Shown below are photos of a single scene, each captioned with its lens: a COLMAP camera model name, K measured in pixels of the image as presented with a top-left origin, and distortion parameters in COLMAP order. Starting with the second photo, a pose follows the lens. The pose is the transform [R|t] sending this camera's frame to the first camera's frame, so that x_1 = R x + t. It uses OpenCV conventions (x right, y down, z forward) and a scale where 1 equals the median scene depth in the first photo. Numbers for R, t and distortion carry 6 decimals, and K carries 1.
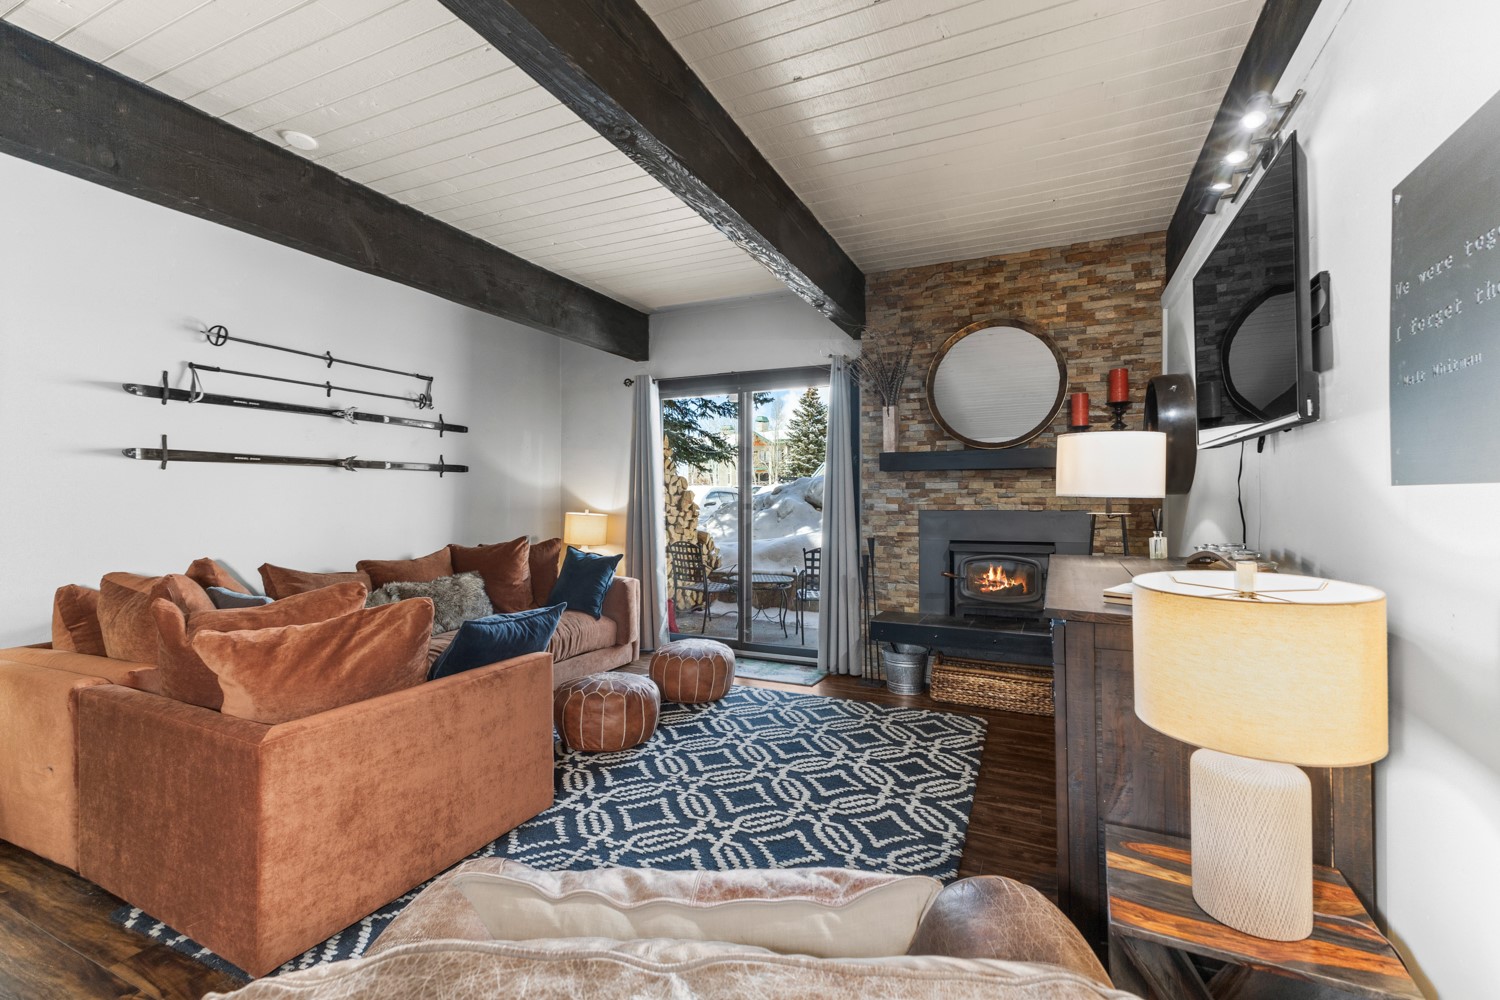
lens RADIAL K [[659.5, 0, 752.8], [0, 659.5, 496.8], [0, 0, 1]] dist [0.018007, -0.005014]
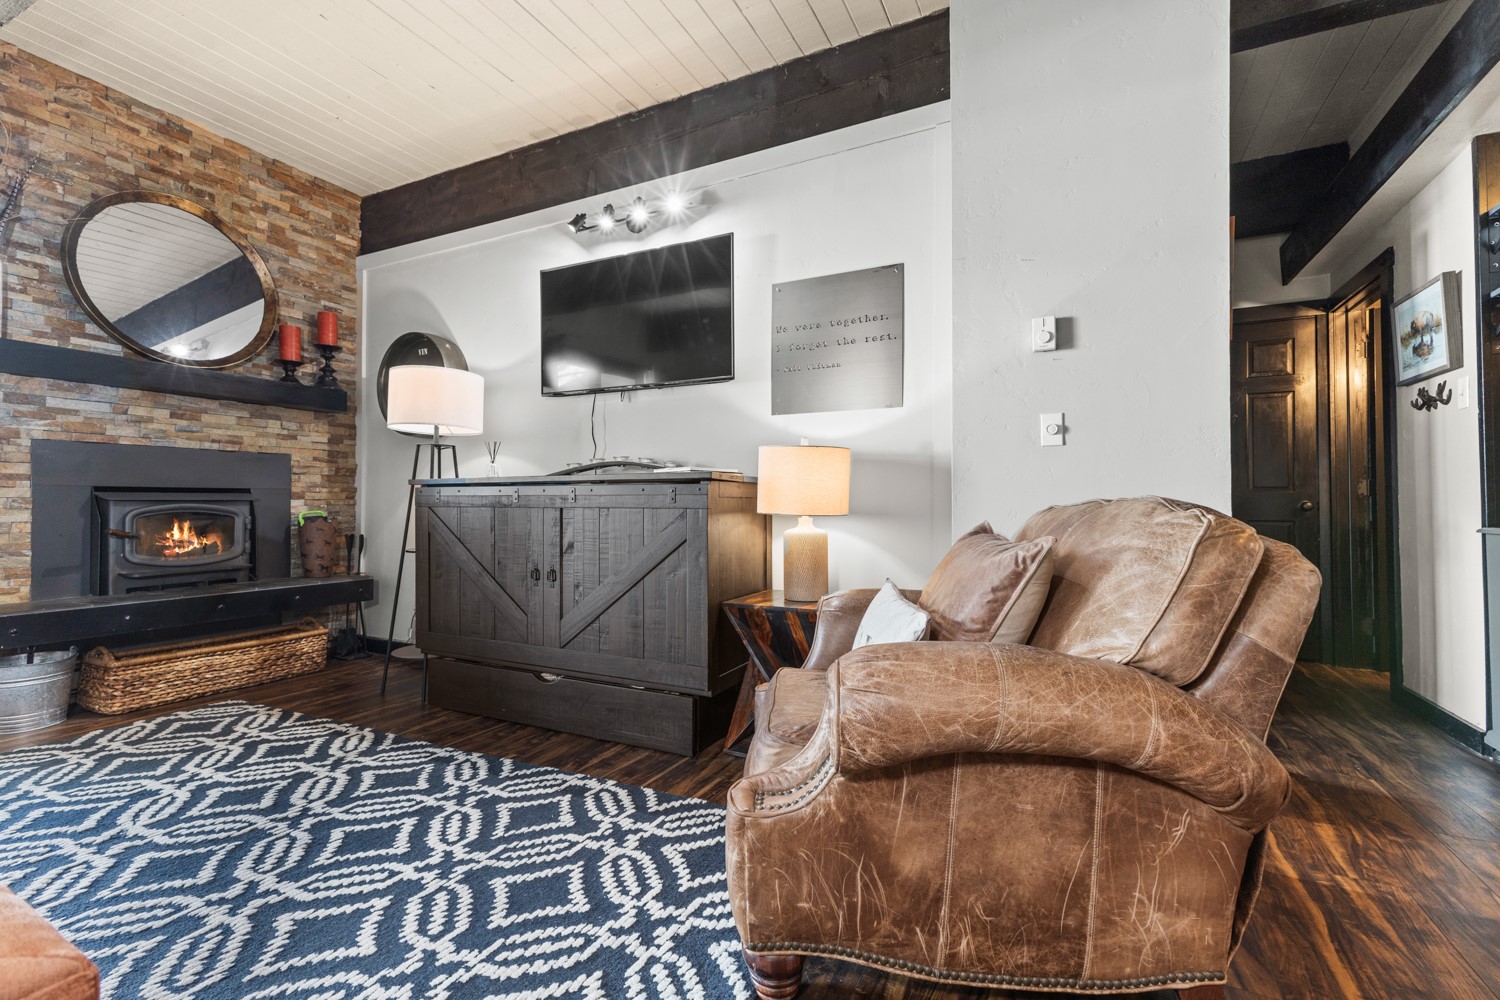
lens RADIAL K [[659.5, 0, 757.3], [0, 659.5, 494.9], [0, 0, 1]] dist [0.018007, -0.005014]
pose [[0.021653, 0.016335, 0.999632, -0.447797], [-0.000265, 0.999867, -0.016333, 0.101260], [-0.999766, 0.000089, 0.021655, 0.353666]]
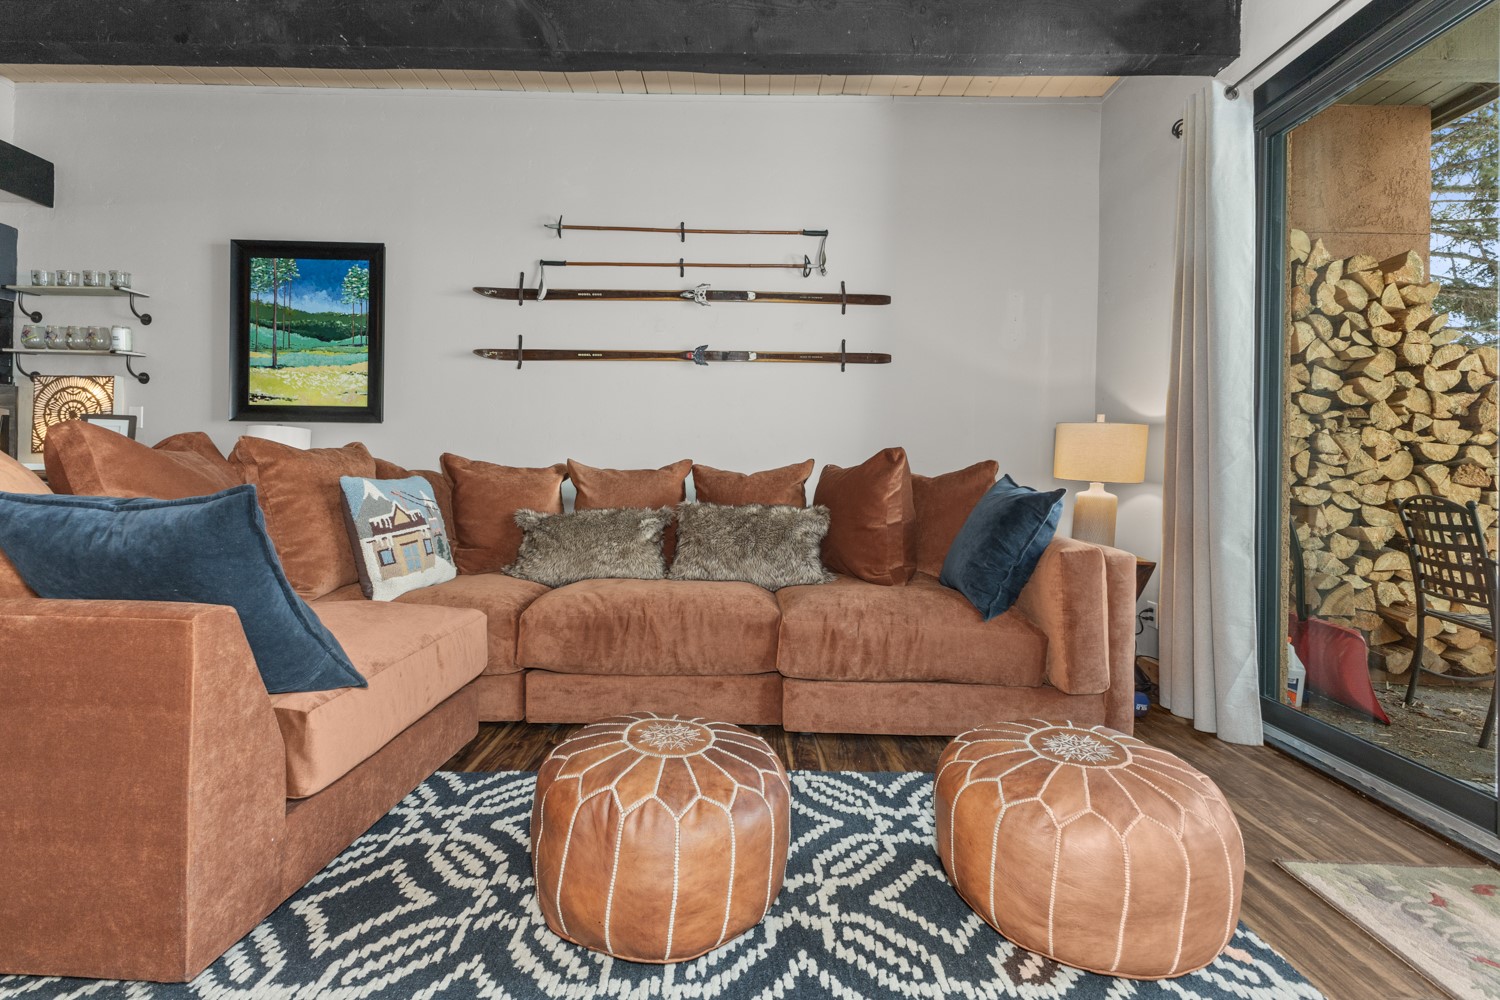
lens RADIAL K [[659.5, 0, 742.3], [0, 659.5, 468.4], [0, 0, 1]] dist [0.018007, -0.005014]
pose [[0.410716, -0.002064, -0.911761, 0.159274], [-0.010725, 0.999917, -0.007095, 0.103321], [0.911700, 0.012693, 0.410660, 0.817589]]
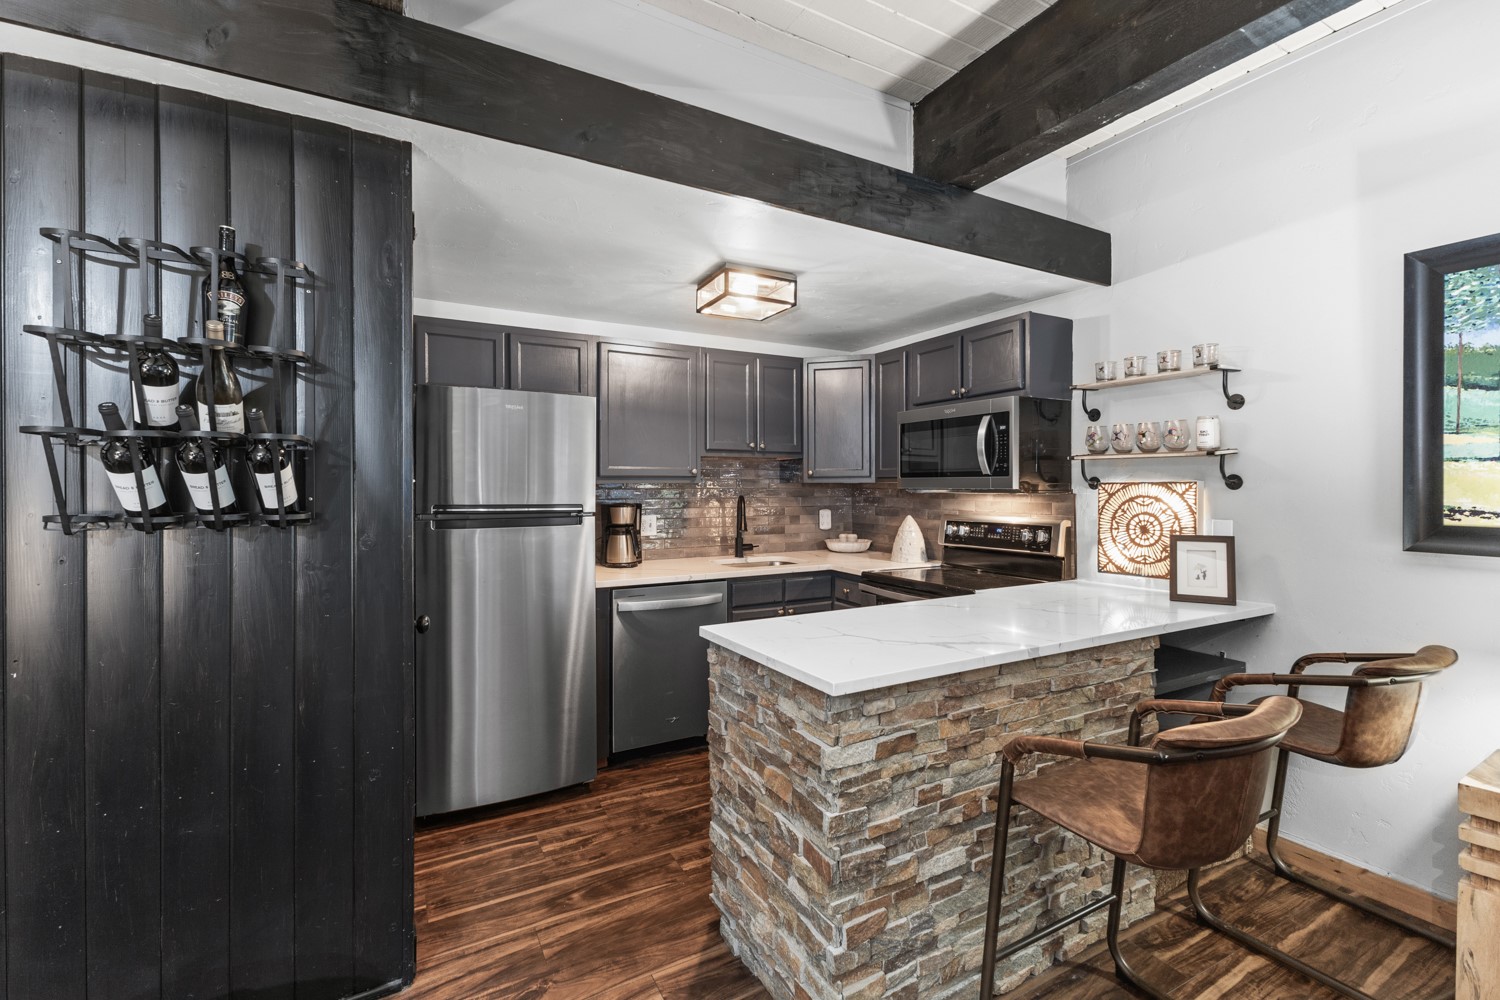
lens RADIAL K [[659.5, 0, 755.2], [0, 659.5, 487.0], [0, 0, 1]] dist [0.018007, -0.005014]
pose [[-0.582476, -0.002897, -0.812842, -0.188732], [-0.001679, 0.999996, -0.002361, -0.011402], [0.812846, -0.000010, -0.582479, 0.438998]]
